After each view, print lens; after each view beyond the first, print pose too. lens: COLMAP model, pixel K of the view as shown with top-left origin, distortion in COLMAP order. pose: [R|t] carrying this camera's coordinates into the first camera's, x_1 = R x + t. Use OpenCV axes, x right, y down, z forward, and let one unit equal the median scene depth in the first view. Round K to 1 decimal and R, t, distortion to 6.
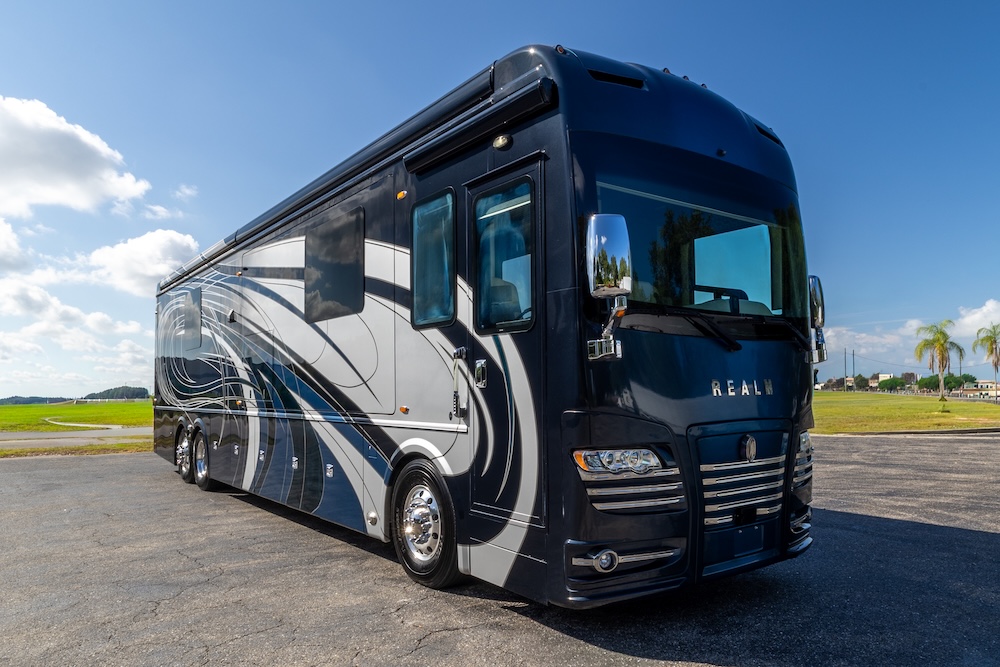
lens RADIAL K [[745.3, 0, 500.0], [0, 745.3, 373.8], [0, 0, 1]] dist [0.006827, 0.001927]
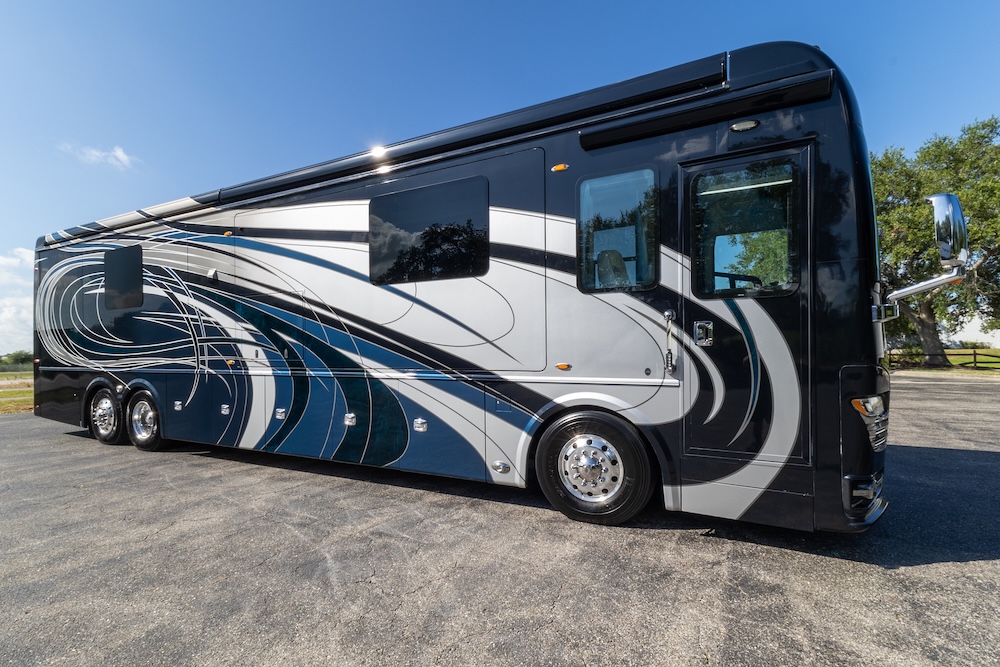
lens RADIAL K [[523.4, 0, 481.7], [0, 523.4, 361.9], [0, 0, 1]] dist [0.017139, -0.000344]
pose [[0.908302, -0.003678, 0.418300, -0.514192], [-0.011592, 0.999356, 0.033957, 0.015118], [-0.418155, -0.035692, 0.907674, 0.323940]]
